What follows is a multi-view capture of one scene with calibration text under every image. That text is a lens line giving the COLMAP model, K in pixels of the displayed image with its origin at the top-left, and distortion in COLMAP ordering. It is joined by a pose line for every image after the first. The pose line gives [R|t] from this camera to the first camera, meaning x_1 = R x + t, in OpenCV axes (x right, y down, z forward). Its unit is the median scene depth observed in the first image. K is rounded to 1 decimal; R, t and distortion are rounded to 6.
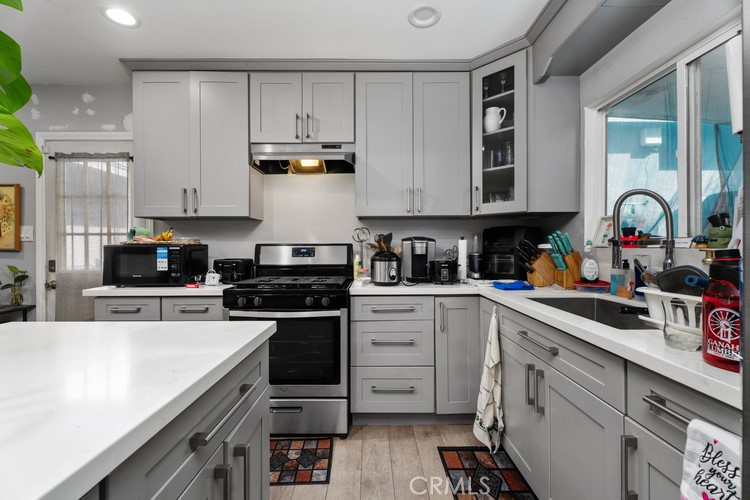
lens RADIAL K [[334.3, 0, 371.7], [0, 334.3, 245.7], [0, 0, 1]] dist [-0.000167, 0.000057]
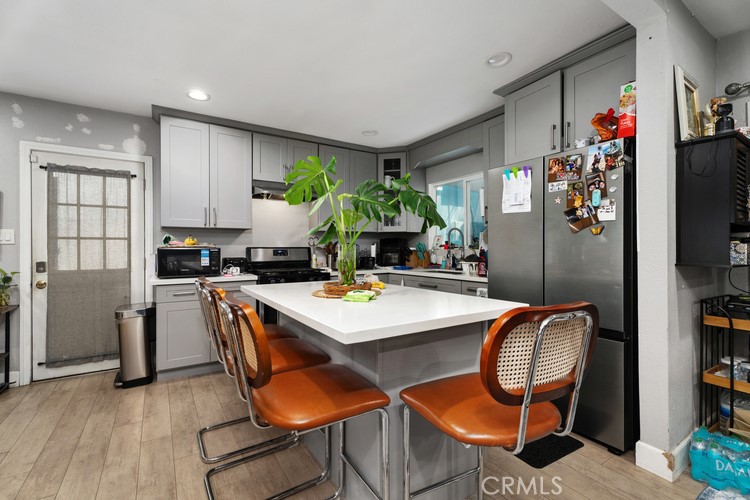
lens RADIAL K [[334.3, 0, 374.3], [0, 334.3, 249.8], [0, 0, 1]] dist [-0.000167, 0.000057]
pose [[0.844941, -0.001897, 0.534856, -0.708801], [-0.000905, 0.999987, 0.004977, -0.002033], [-0.534859, -0.004689, 0.844928, -0.555529]]
